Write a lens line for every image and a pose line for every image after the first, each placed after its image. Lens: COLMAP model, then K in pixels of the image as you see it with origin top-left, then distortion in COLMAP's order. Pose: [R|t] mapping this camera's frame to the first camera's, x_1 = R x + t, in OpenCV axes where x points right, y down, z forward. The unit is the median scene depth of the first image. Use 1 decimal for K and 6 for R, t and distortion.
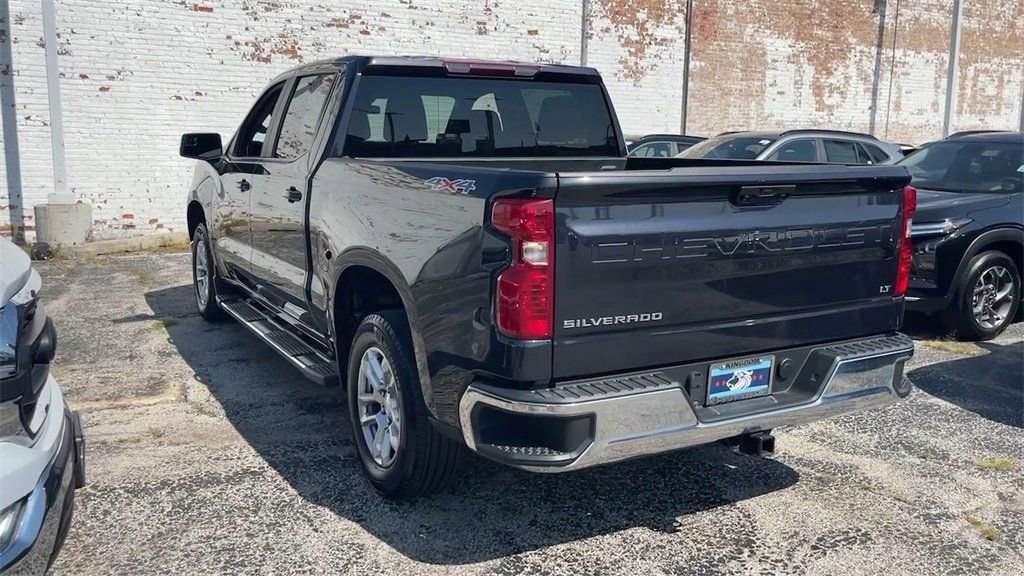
lens RADIAL K [[893.3, 0, 512.0], [0, 893.3, 288.0], [0, 0, 1]] dist [0.034814, -0.013999]
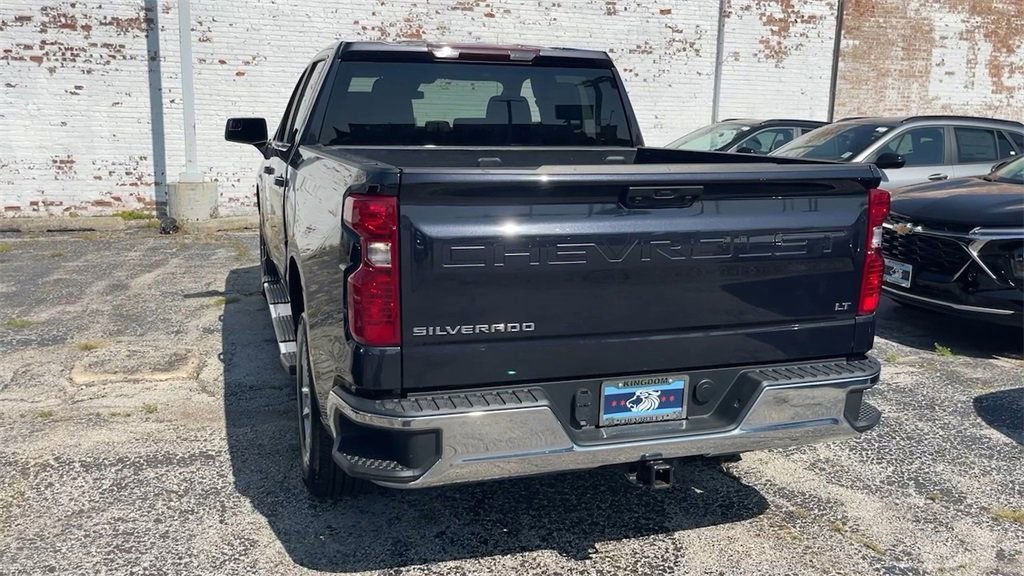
lens RADIAL K [[893.3, 0, 512.0], [0, 893.3, 288.0], [0, 0, 1]] dist [0.034814, -0.013999]
pose [[0.979895, 0.043271, -0.194766, 0.198206], [-0.039422, 0.998944, 0.023593, -0.017879], [0.195581, -0.015441, 0.980566, 0.062818]]
